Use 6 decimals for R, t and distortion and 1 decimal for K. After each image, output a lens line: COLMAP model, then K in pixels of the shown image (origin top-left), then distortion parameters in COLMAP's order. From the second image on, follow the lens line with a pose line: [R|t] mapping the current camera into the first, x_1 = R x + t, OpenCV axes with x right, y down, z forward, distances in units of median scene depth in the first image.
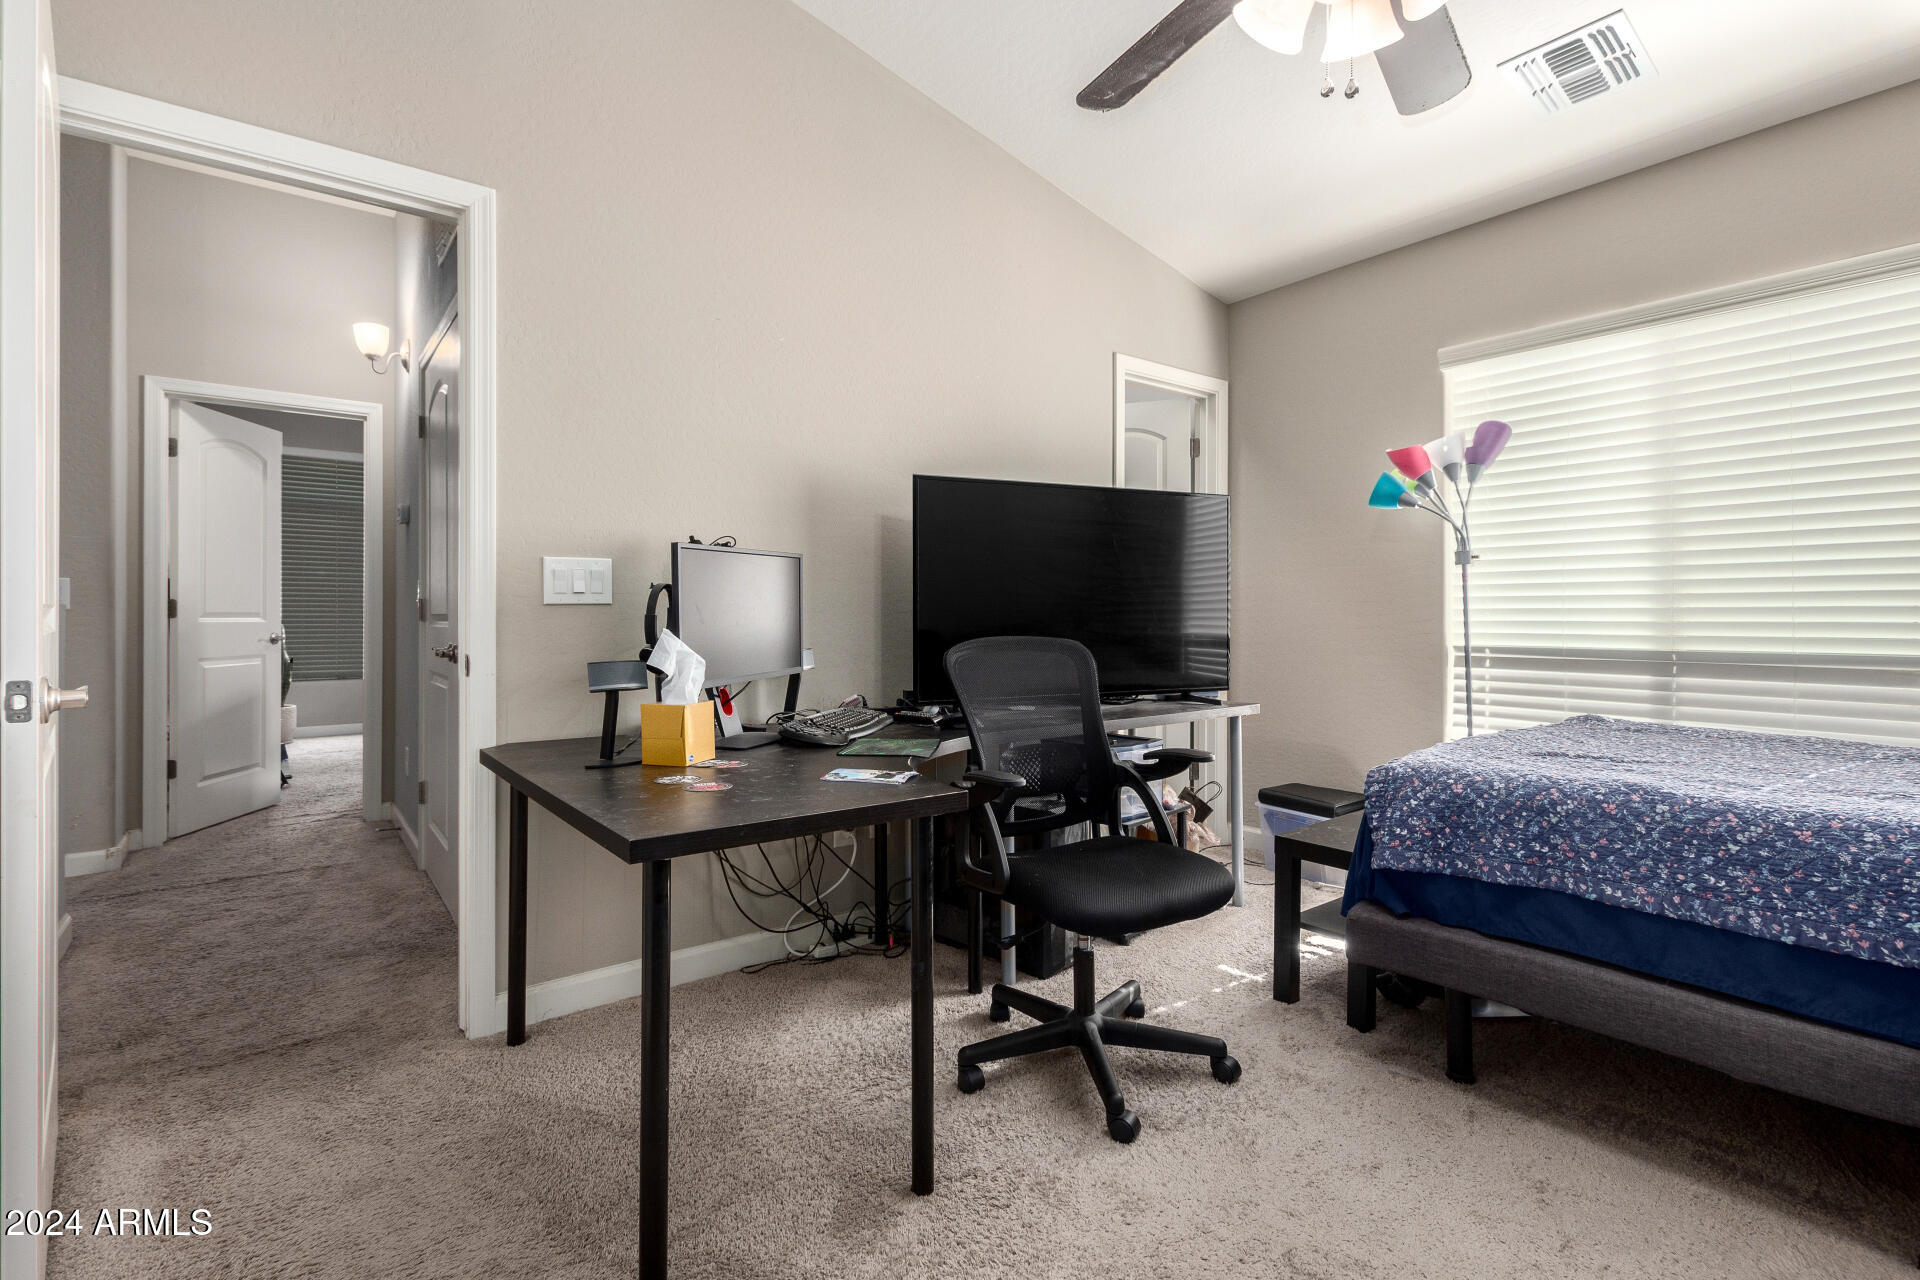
lens RADIAL K [[878.3, 0, 954.9], [0, 878.3, 632.0], [0, 0, 1]] dist [-0.004816, 0.000045]
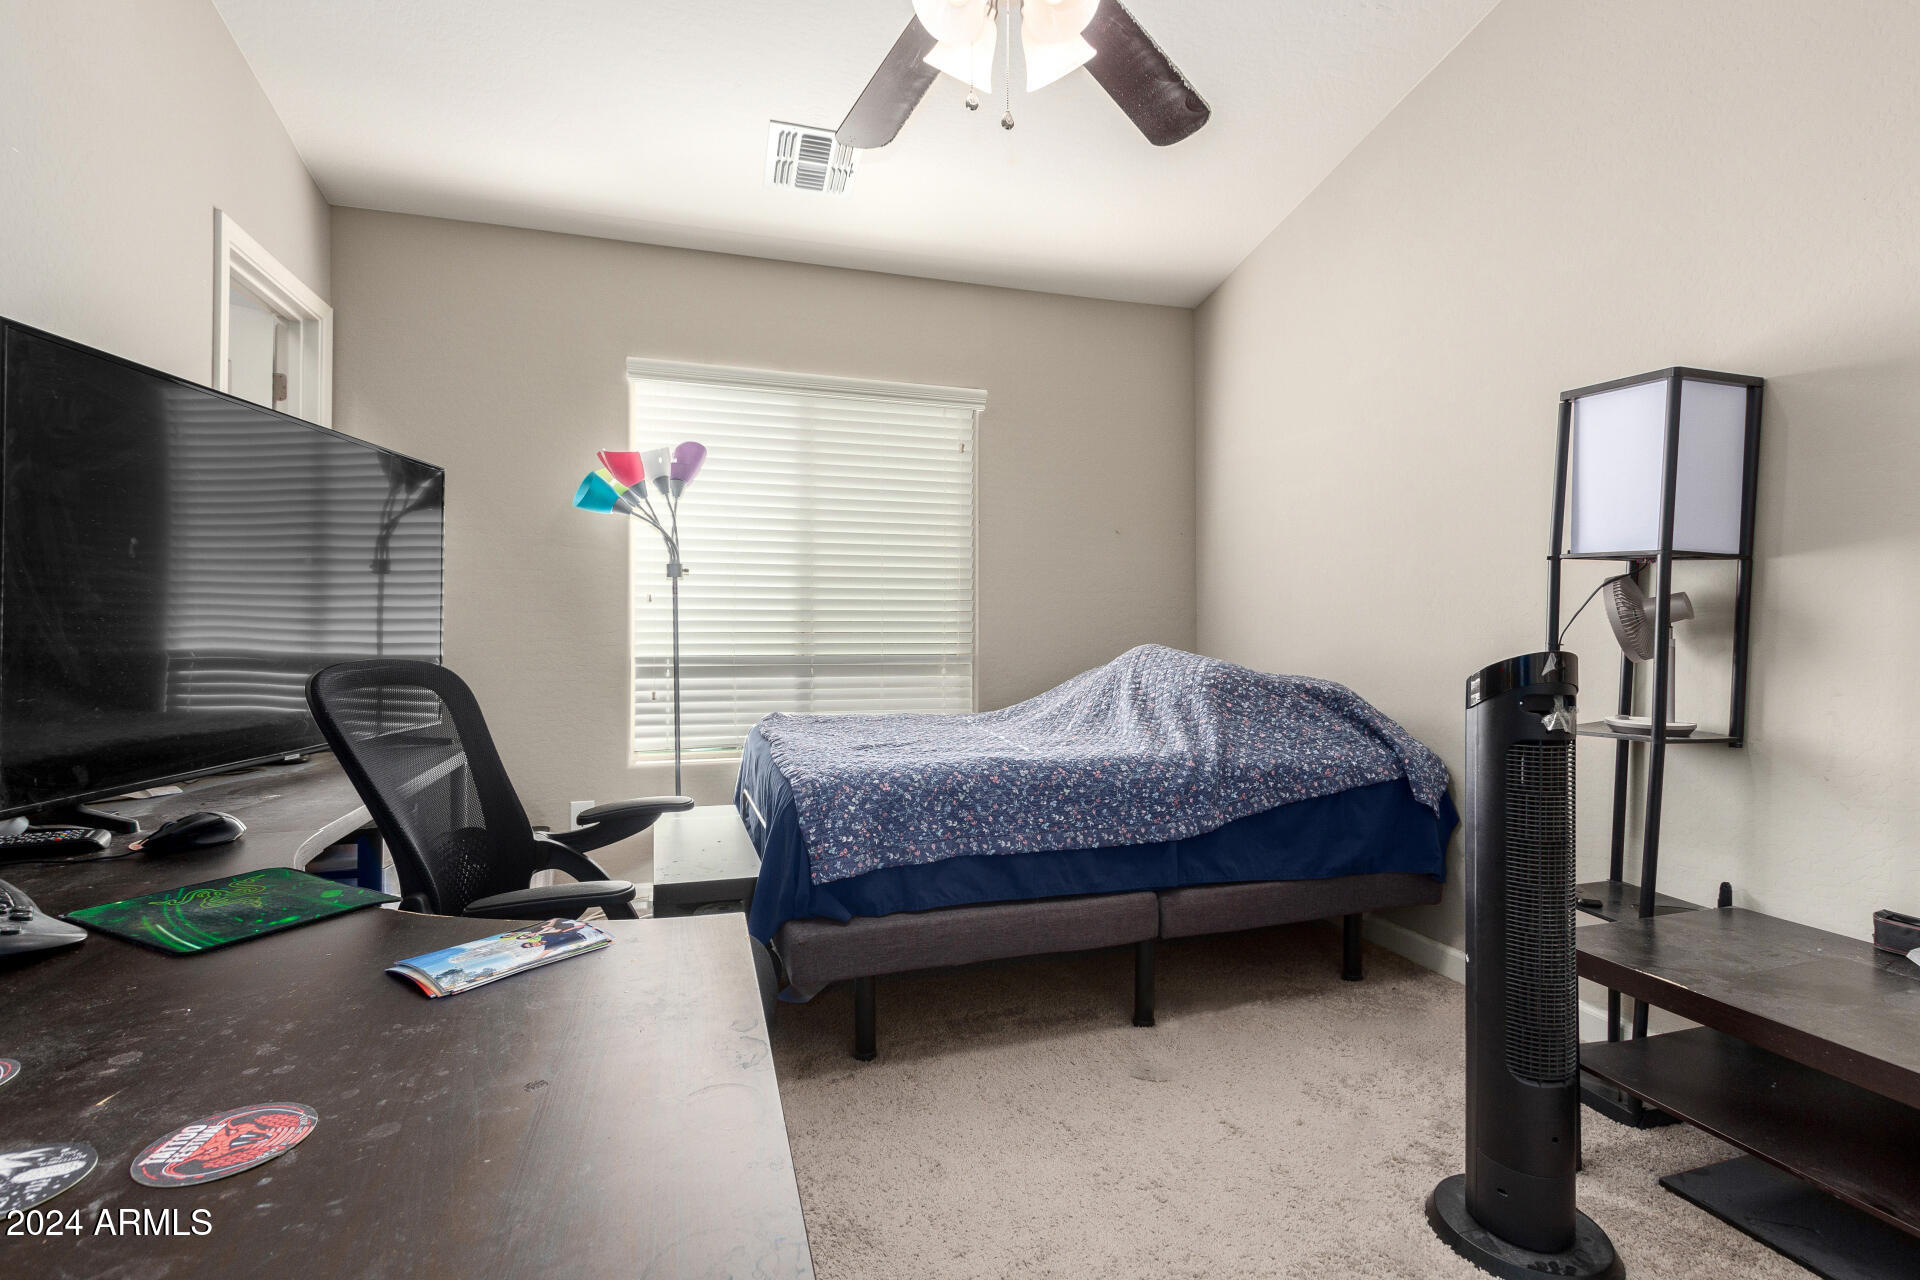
lens RADIAL K [[878.3, 0, 959.4], [0, 878.3, 632.9], [0, 0, 1]] dist [-0.004816, 0.000045]
pose [[0.348025, -0.001225, 0.937484, -0.426145], [0.012461, 0.999917, -0.003320, -0.007647], [-0.937402, 0.012837, 0.348012, 0.548780]]
